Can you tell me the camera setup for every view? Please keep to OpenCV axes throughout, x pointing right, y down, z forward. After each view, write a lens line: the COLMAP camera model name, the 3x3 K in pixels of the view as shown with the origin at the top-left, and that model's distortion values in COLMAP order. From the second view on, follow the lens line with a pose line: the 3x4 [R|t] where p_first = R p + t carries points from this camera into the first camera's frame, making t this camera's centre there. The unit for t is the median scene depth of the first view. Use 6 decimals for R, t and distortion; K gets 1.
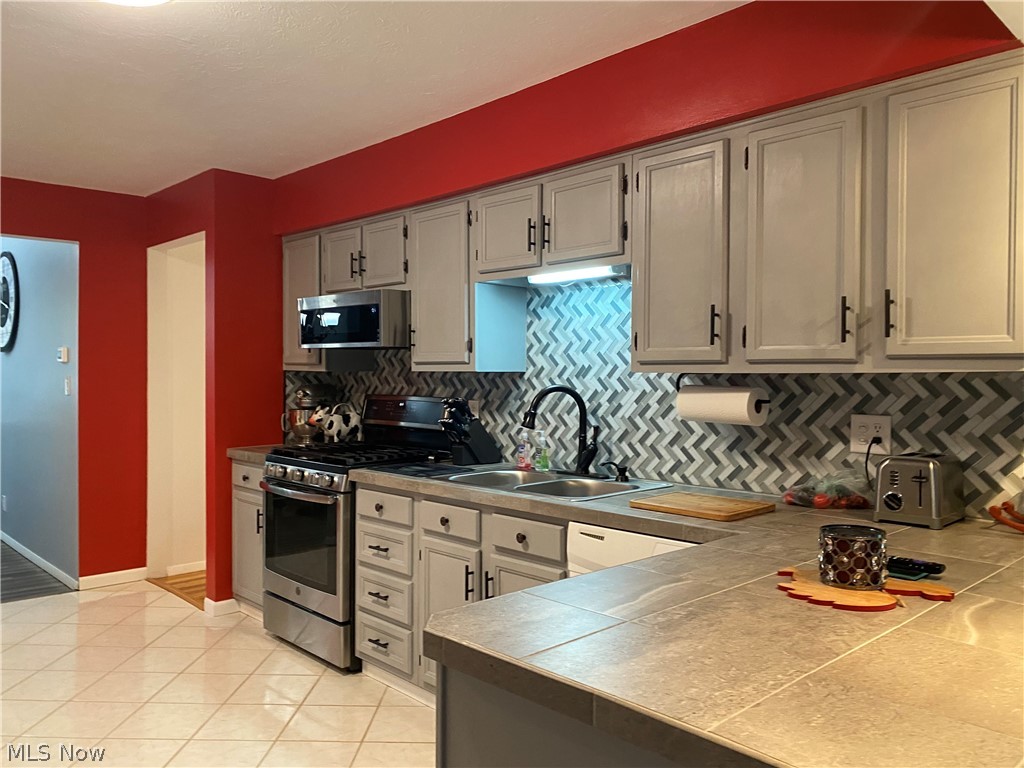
lens RADIAL K [[777.5, 0, 508.6], [0, 777.5, 376.7], [0, 0, 1]] dist [0.099915, -0.165186]
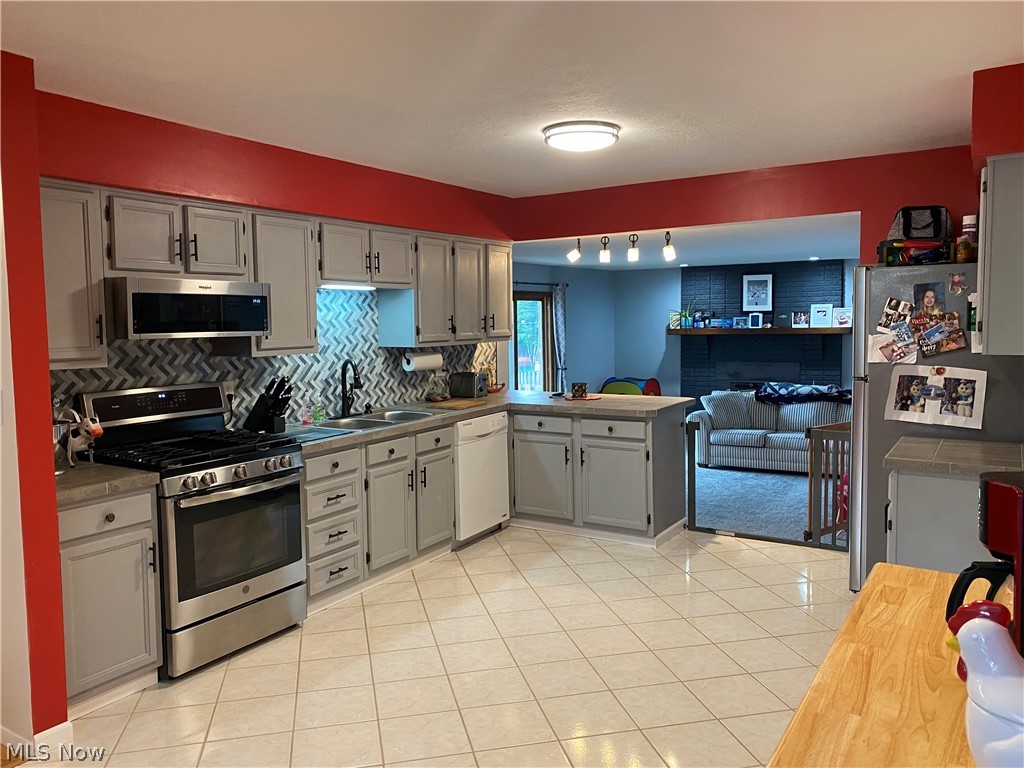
lens RADIAL K [[777.5, 0, 508.6], [0, 777.5, 376.7], [0, 0, 1]] dist [0.099915, -0.165186]
pose [[-0.244246, -0.075423, 0.966776, -1.514154], [0.018844, 0.996413, 0.082496, -0.075561], [-0.969530, 0.038367, -0.241949, 1.087917]]
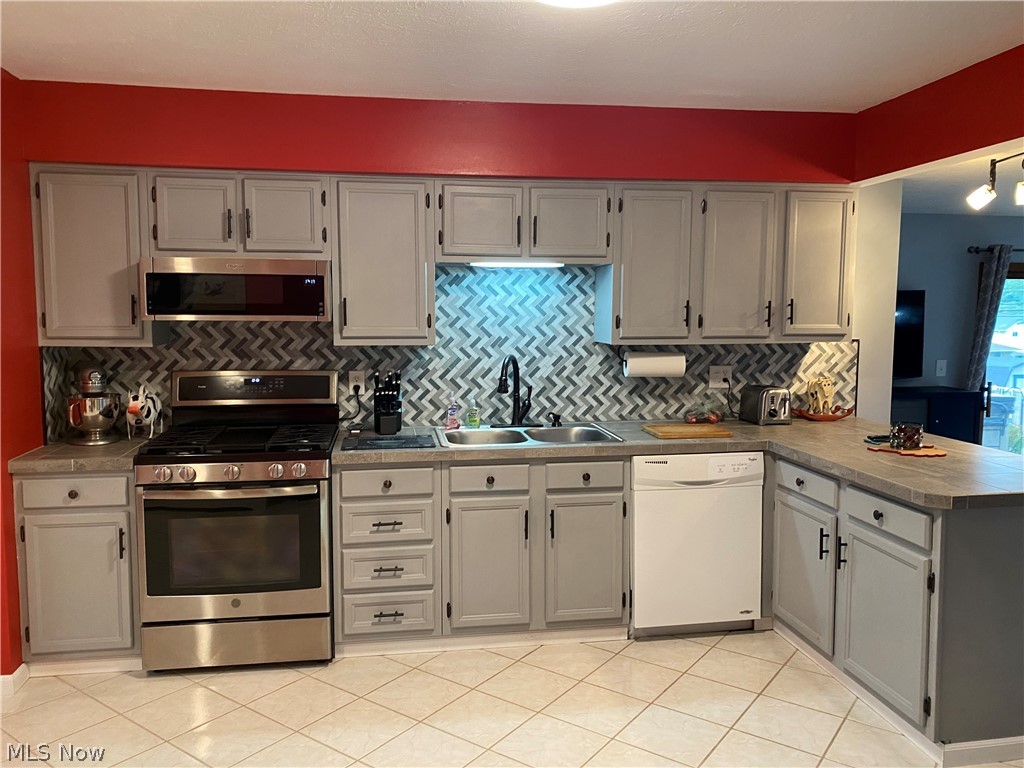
lens RADIAL K [[777.5, 0, 508.6], [0, 777.5, 376.7], [0, 0, 1]] dist [0.099915, -0.165186]
pose [[0.576658, -0.075200, 0.813517, -0.935465], [0.005262, 0.996076, 0.088346, -0.062787], [-0.816969, -0.046665, 0.574791, 0.313872]]
